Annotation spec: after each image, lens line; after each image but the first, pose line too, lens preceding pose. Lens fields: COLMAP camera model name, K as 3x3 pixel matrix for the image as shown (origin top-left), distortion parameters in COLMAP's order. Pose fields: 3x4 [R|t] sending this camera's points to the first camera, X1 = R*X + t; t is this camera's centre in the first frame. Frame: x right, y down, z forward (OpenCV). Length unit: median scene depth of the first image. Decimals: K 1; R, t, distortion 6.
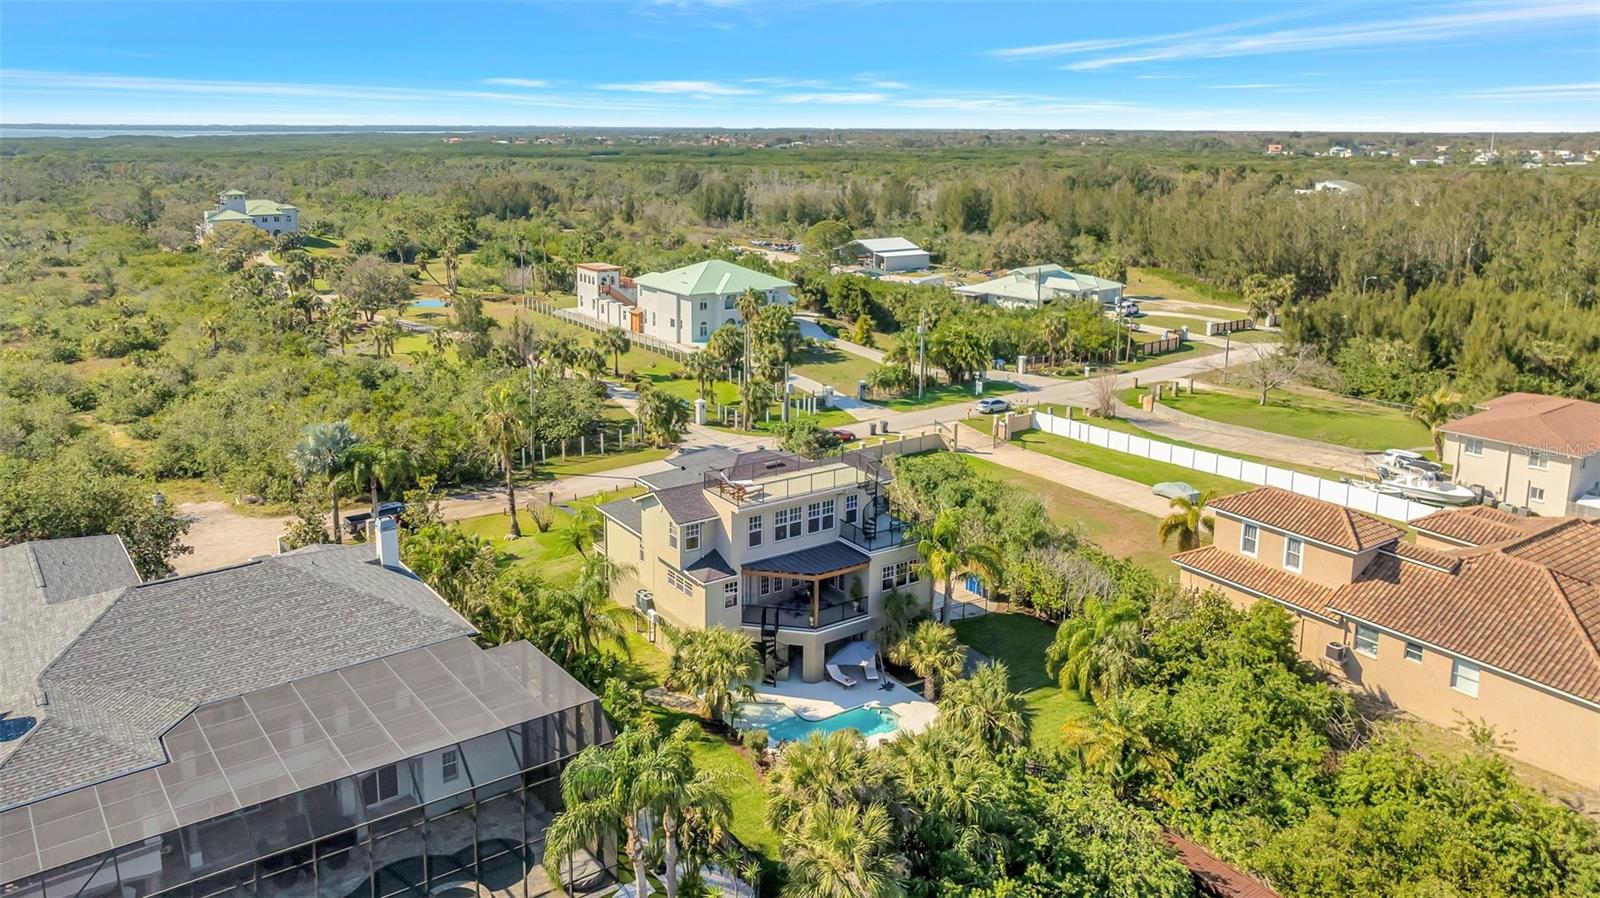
lens RADIAL K [[1127.4, 0, 805.8], [0, 1127.4, 428.7], [0, 0, 1]] dist [-0.032822, 0.034436]
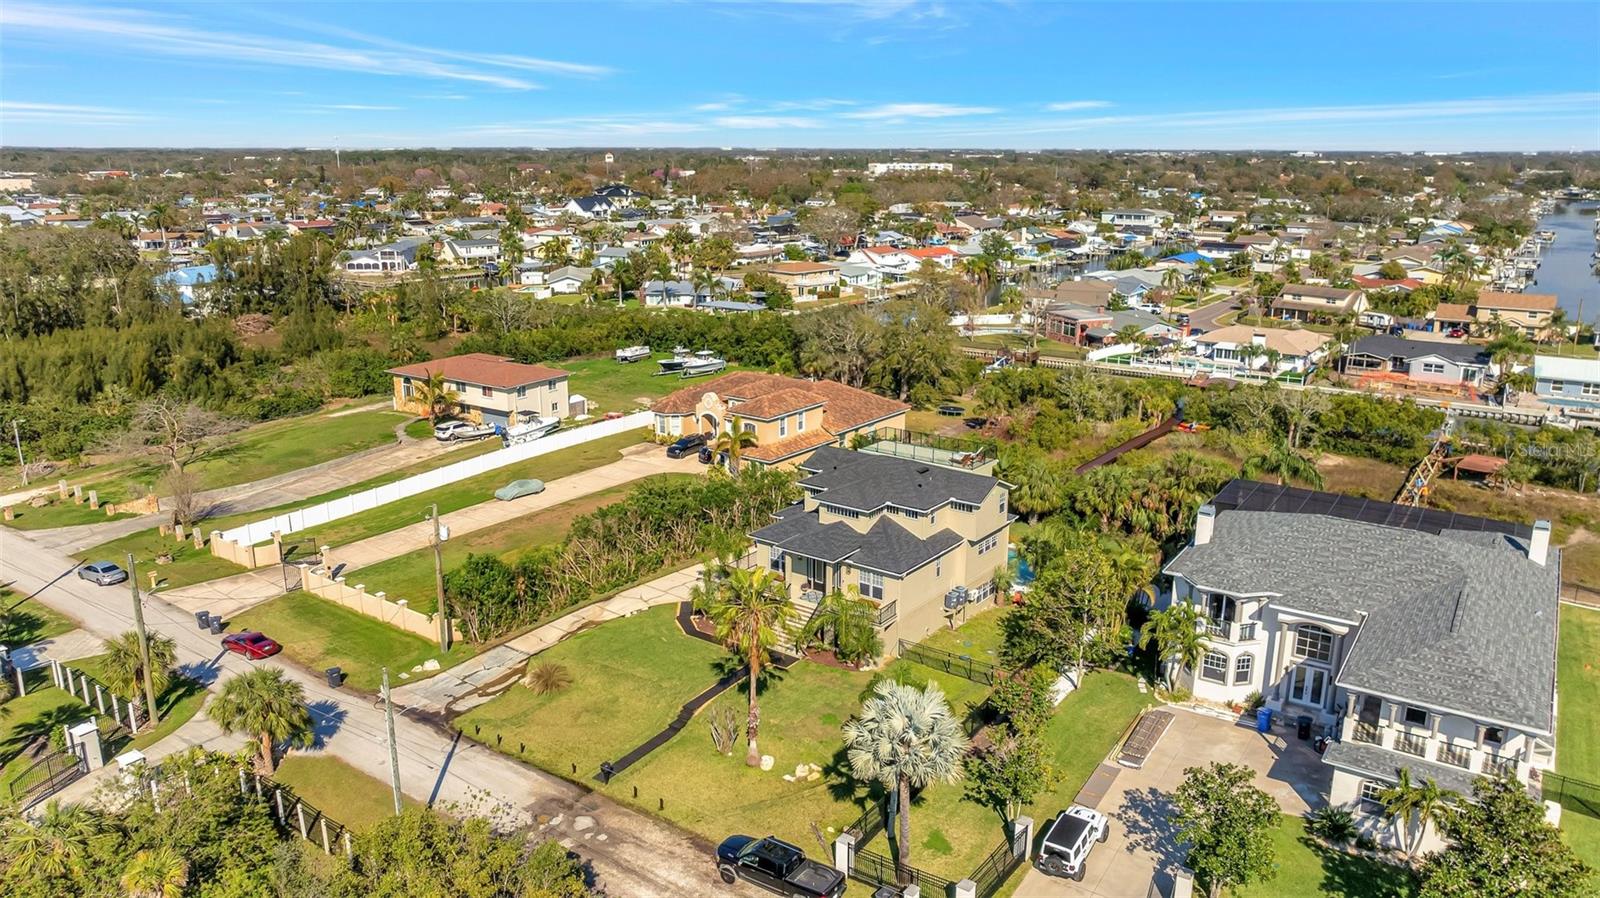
lens RADIAL K [[1127.4, 0, 807.0], [0, 1127.4, 457.7], [0, 0, 1]] dist [-0.032822, 0.034436]
pose [[-0.315212, -0.260953, 0.912439, -0.489035], [0.239537, 0.908446, 0.342561, -0.180381], [-0.918294, 0.326543, -0.223845, 0.596440]]
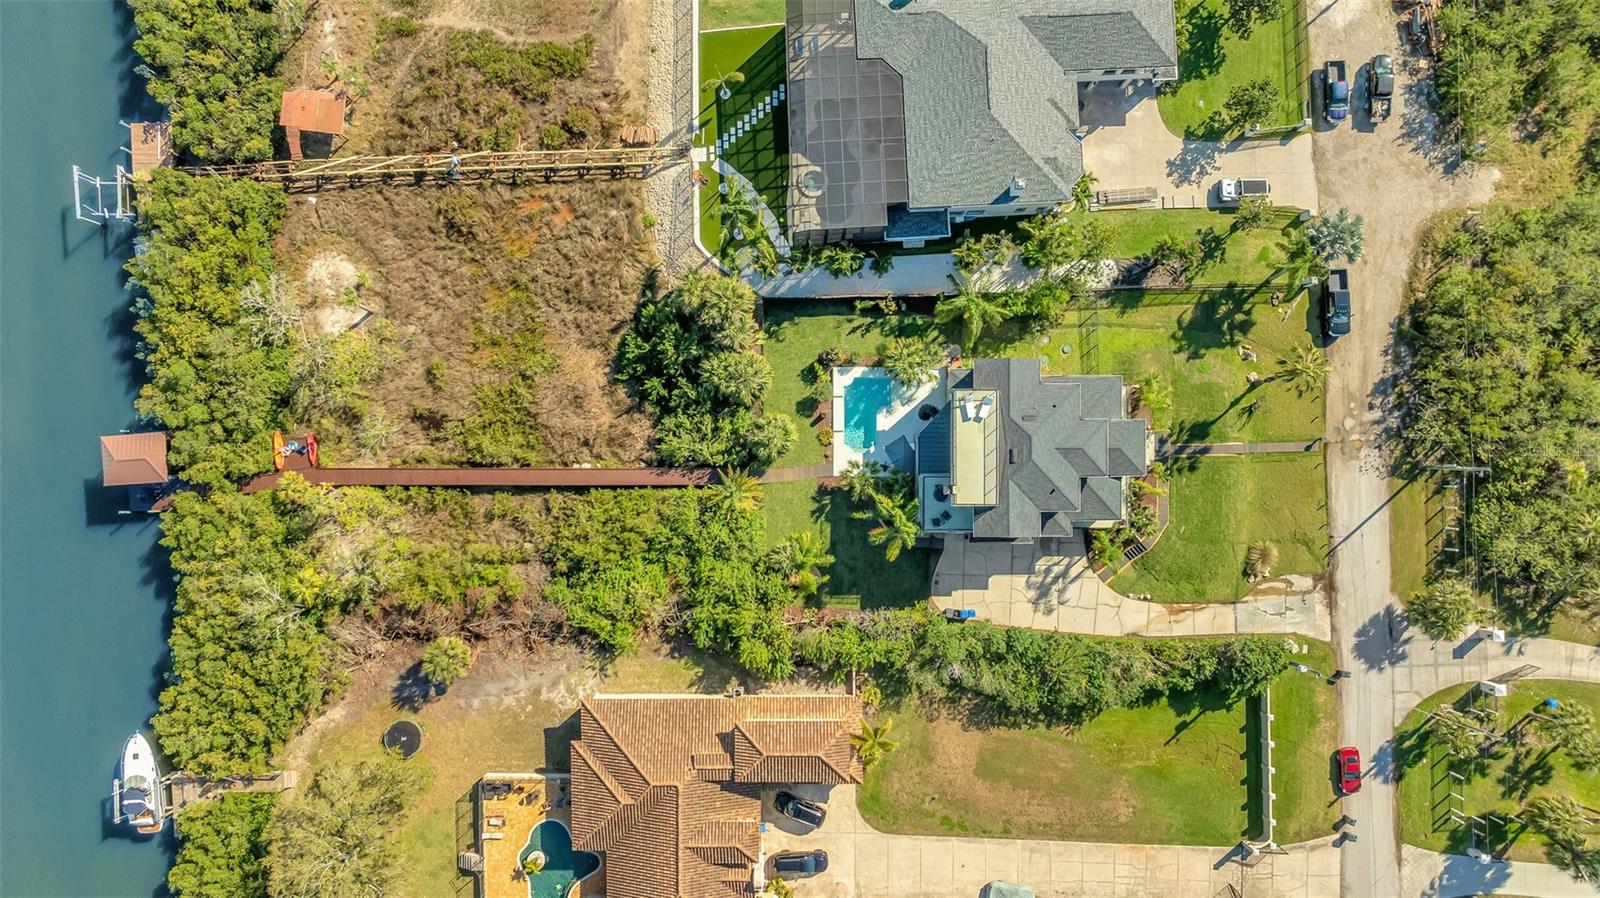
lens RADIAL K [[1127.4, 0, 793.1], [0, 1127.4, 485.5], [0, 0, 1]] dist [-0.032822, 0.034436]
pose [[-0.569609, 0.821912, -0.002460, 0.072352], [-0.221945, -0.150931, 0.963307, -0.559918], [0.791383, 0.549254, 0.268391, 0.183243]]
